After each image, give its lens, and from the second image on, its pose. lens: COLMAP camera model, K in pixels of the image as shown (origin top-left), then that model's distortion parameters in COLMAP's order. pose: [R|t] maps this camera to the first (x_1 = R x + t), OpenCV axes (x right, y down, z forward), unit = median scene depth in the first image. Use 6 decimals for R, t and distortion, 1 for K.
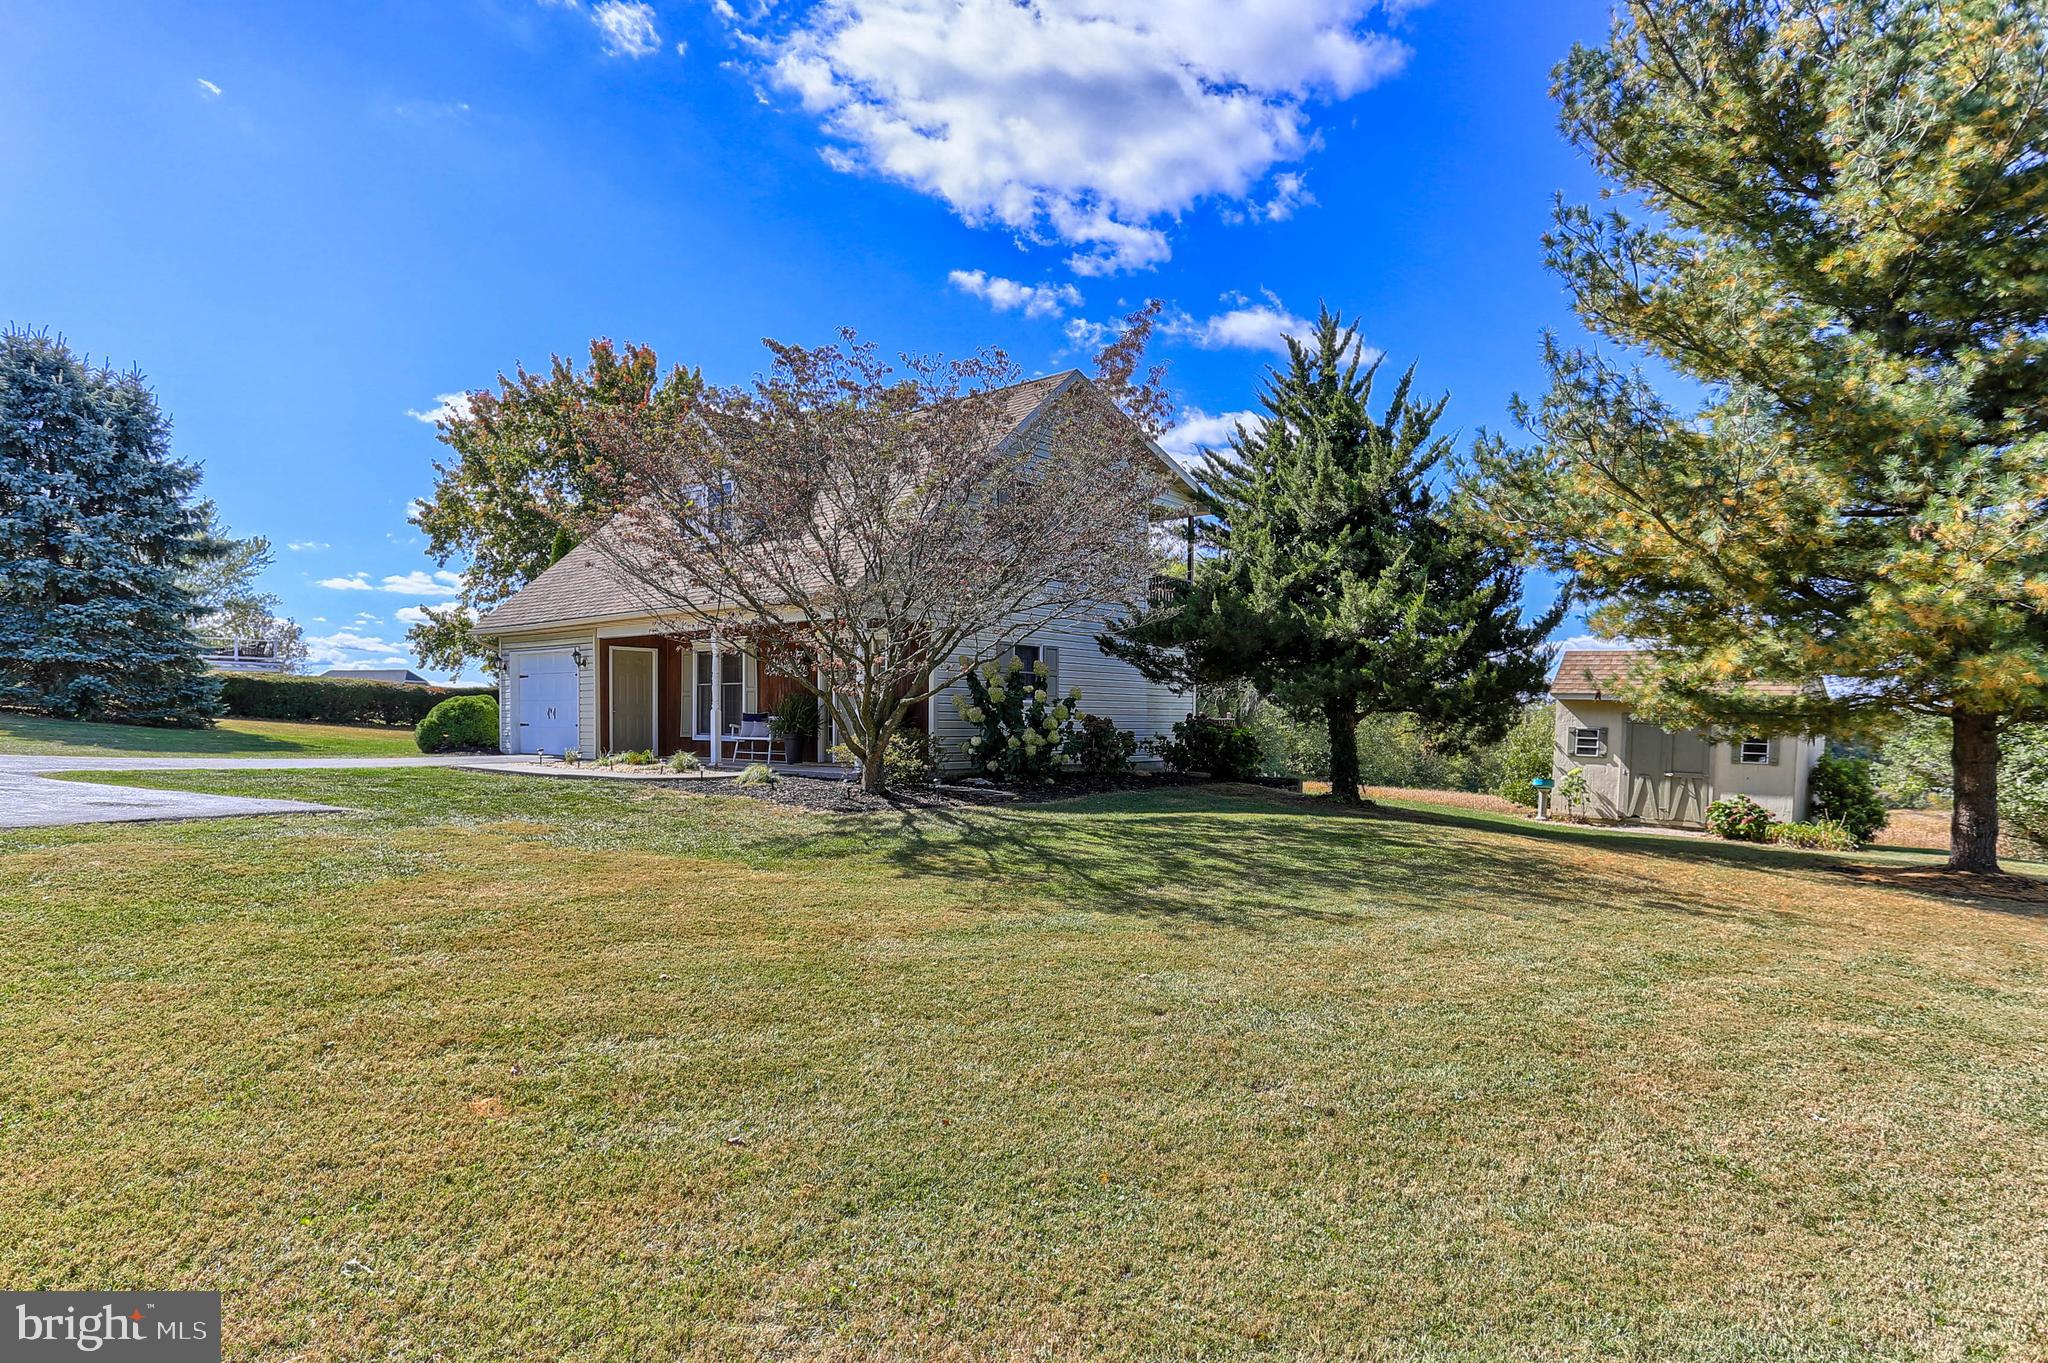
lens RADIAL K [[1070.1, 0, 1013.3], [0, 1070.1, 737.8], [0, 0, 1]] dist [-0.022642, 0.001240]
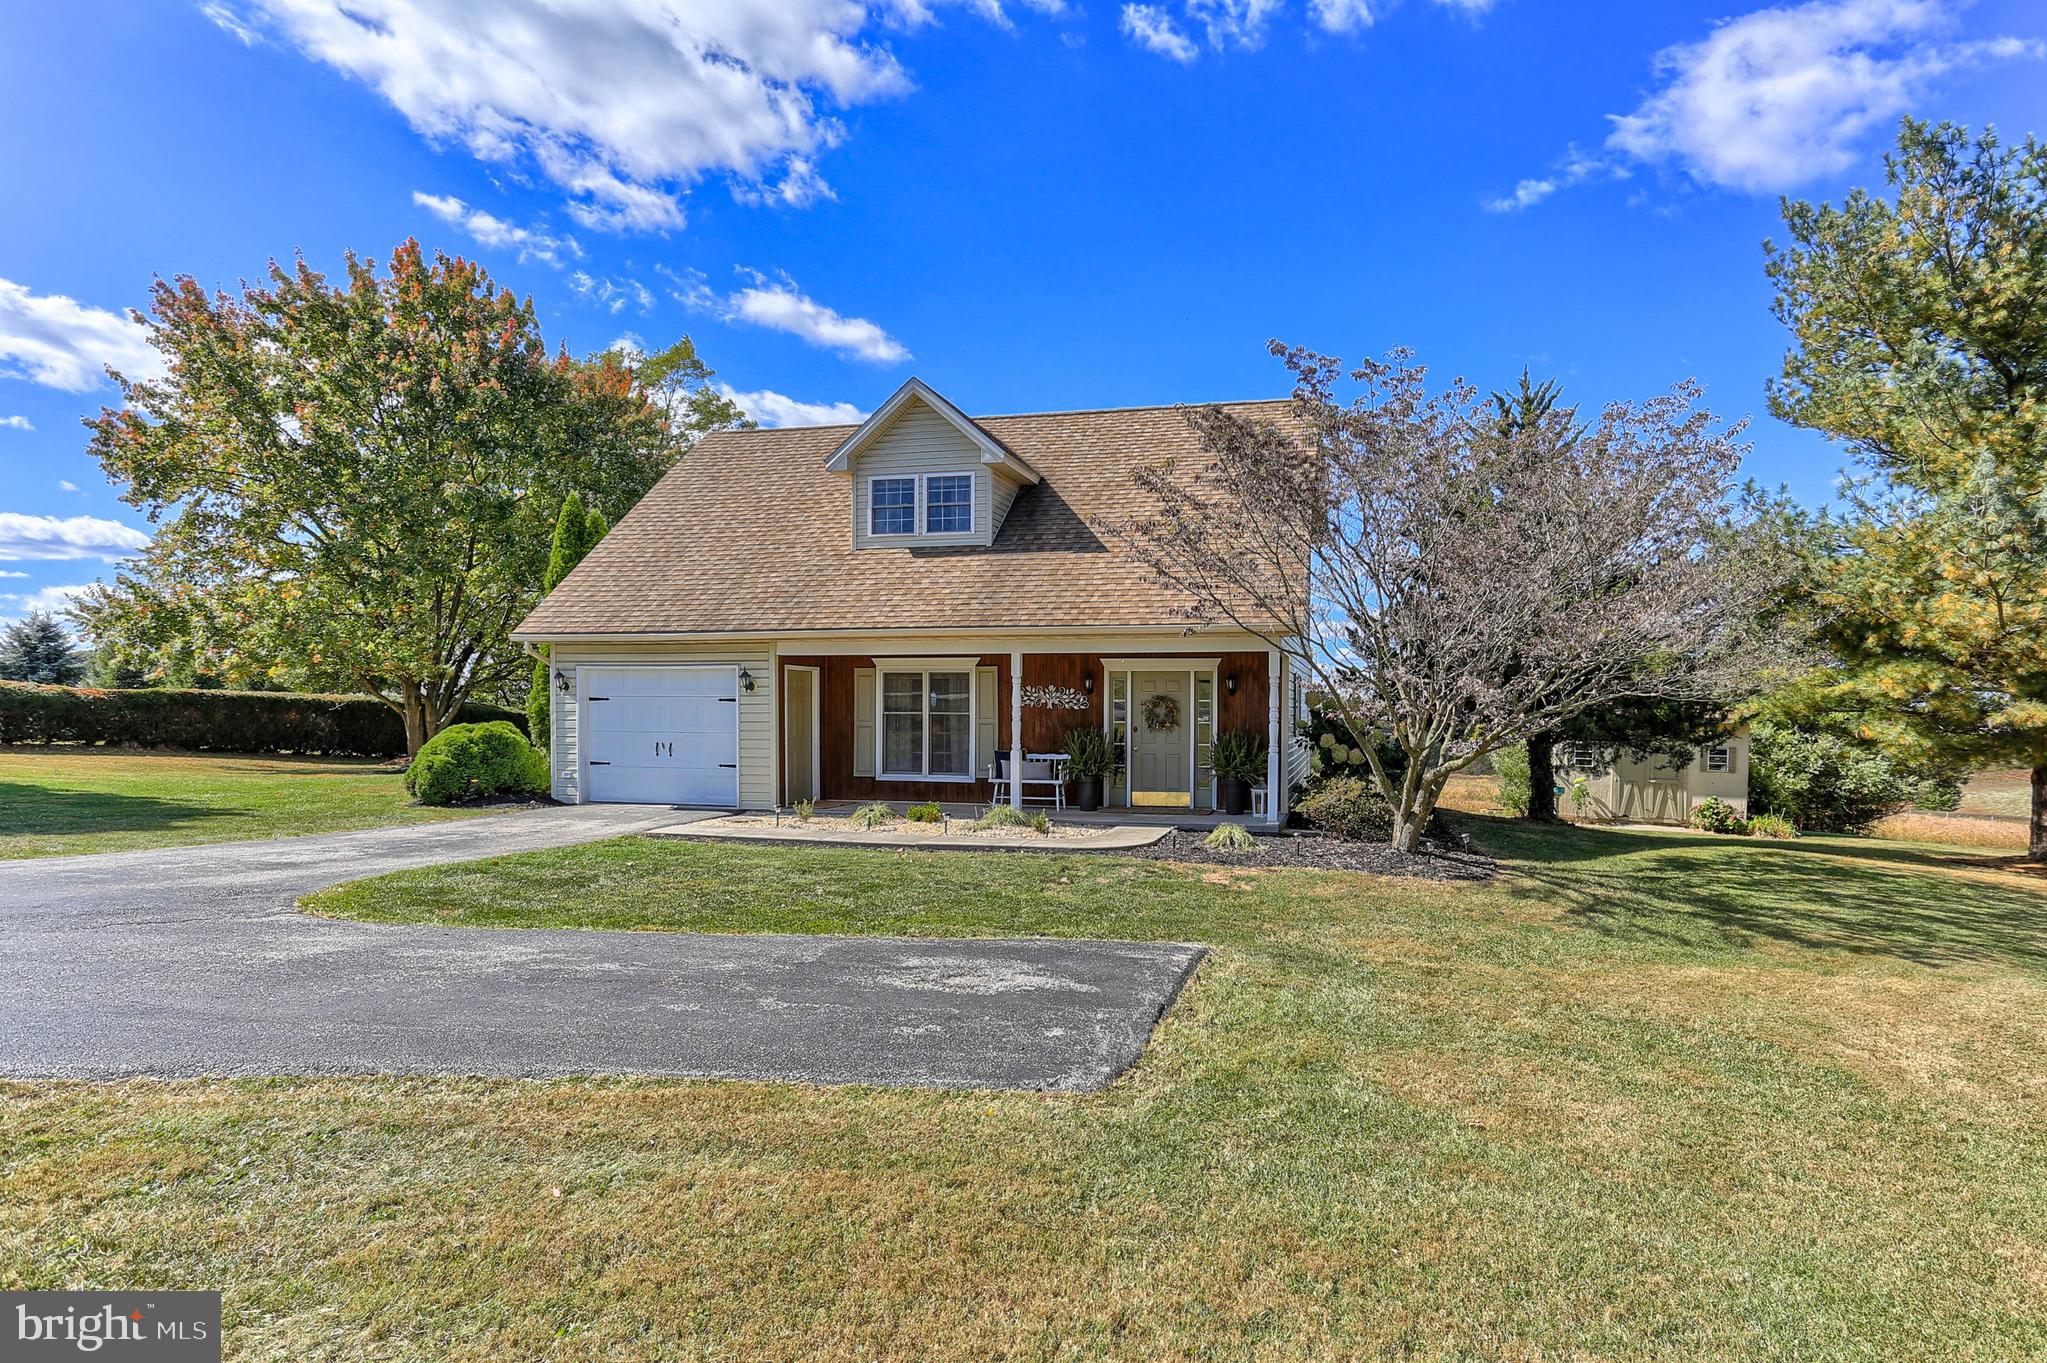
lens RADIAL K [[1069.6, 0, 1012.8], [0, 1069.6, 737.8], [0, 0, 1]] dist [-0.022642, 0.001240]
pose [[0.899766, -0.017458, 0.436024, -0.610400], [0.011406, 0.999799, 0.016495, -0.046186], [-0.436224, -0.009868, 0.899784, 0.233496]]
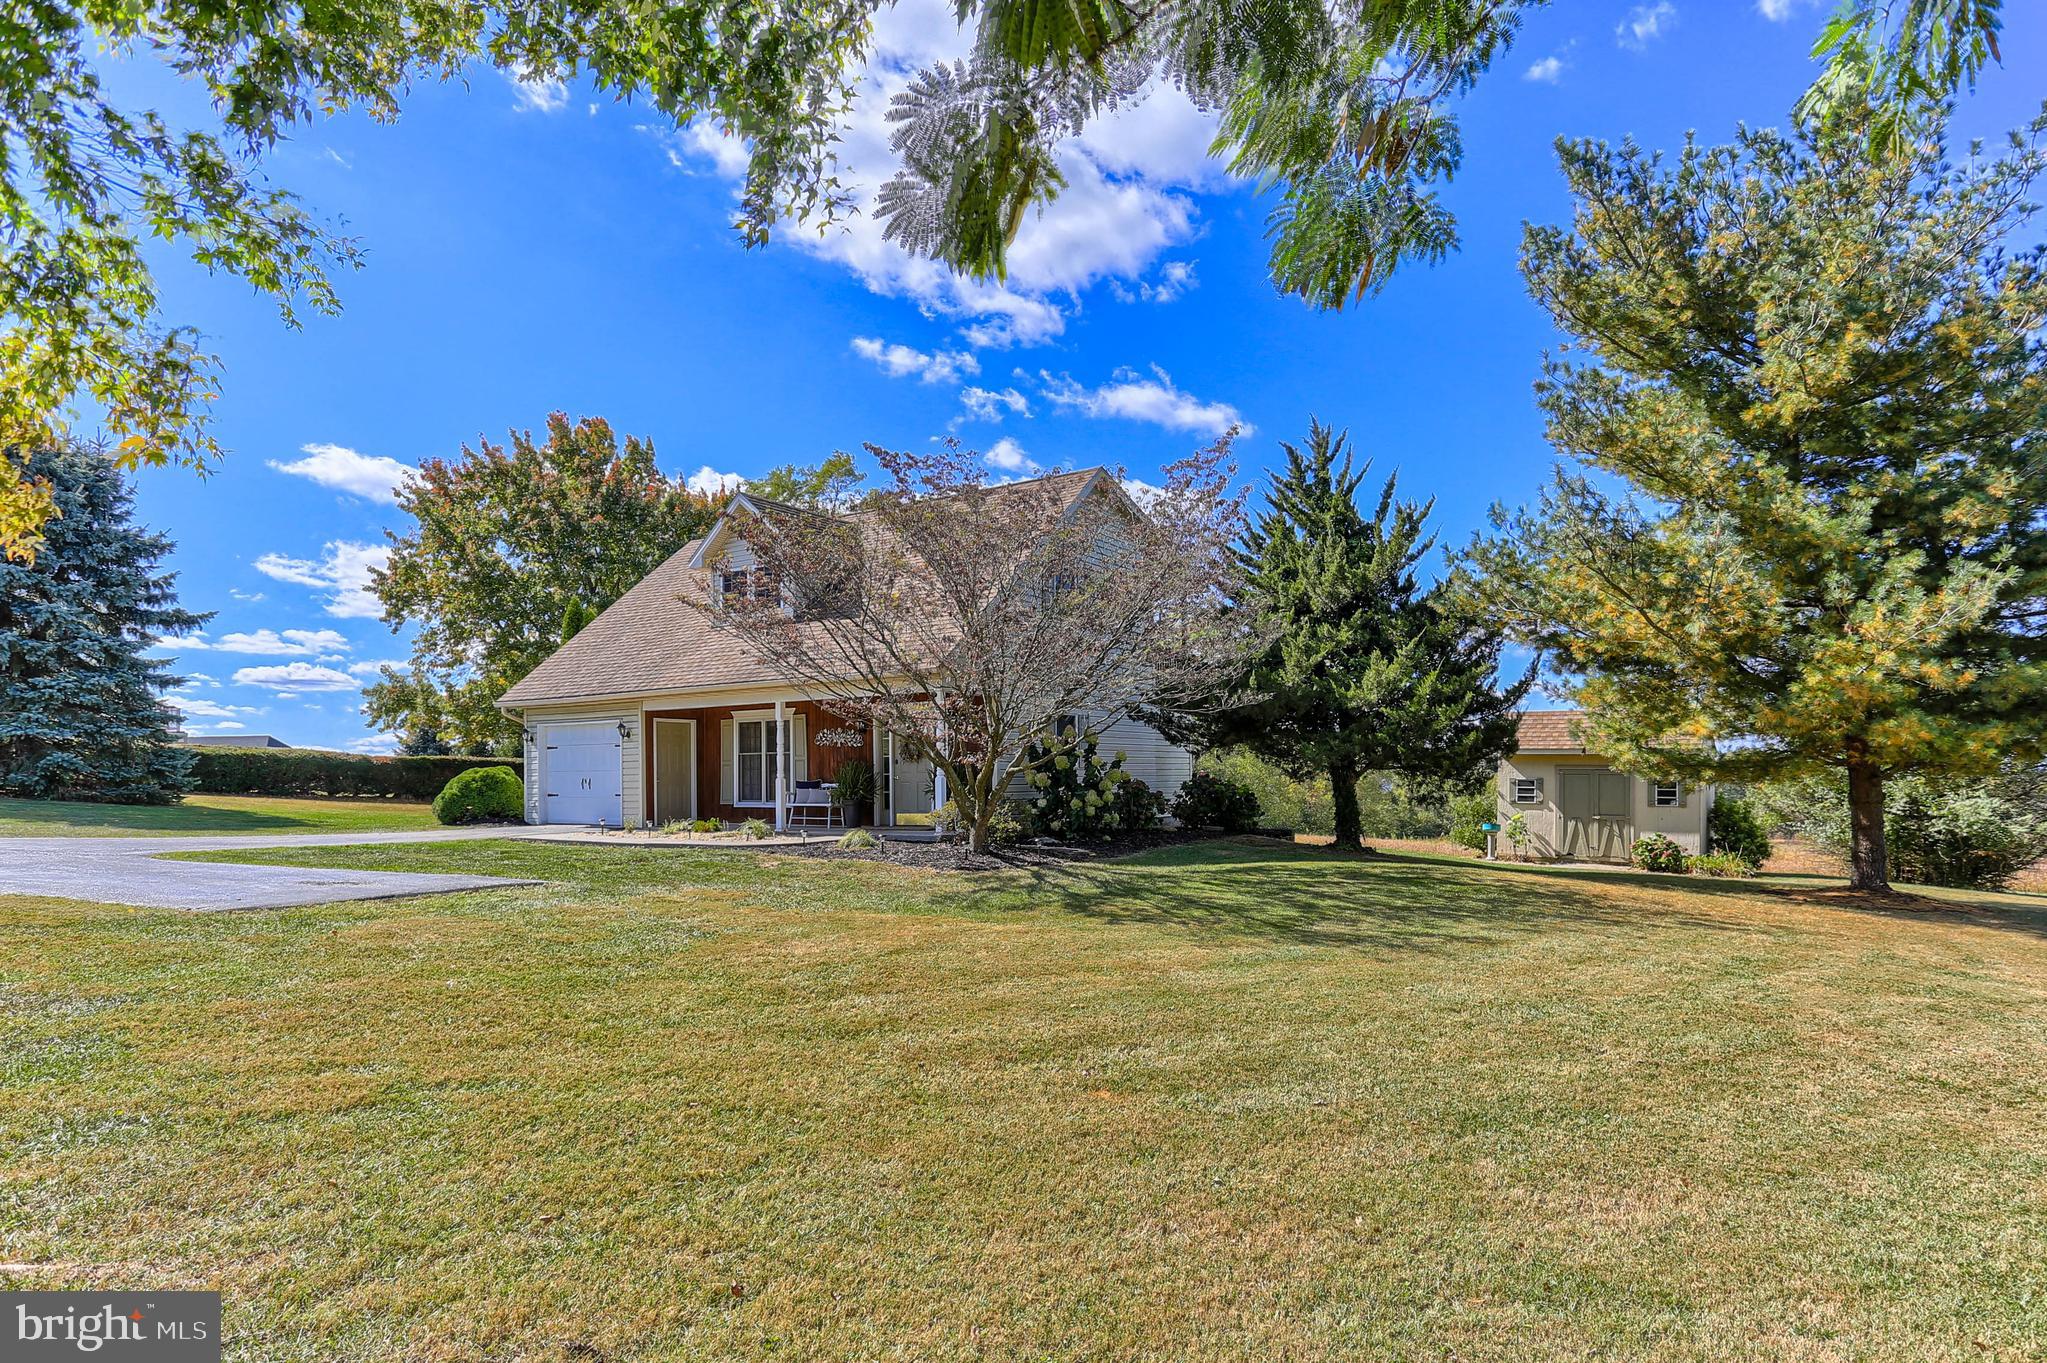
lens RADIAL K [[1080.2, 0, 1024.3], [0, 1080.2, 731.7], [0, 0, 1]] dist [-0.028946, -0.001783]
pose [[0.991670, -0.013942, 0.128048, -0.165927], [0.021173, 0.998246, -0.055279, -0.007837], [-0.127053, 0.057529, 0.990226, -0.086857]]
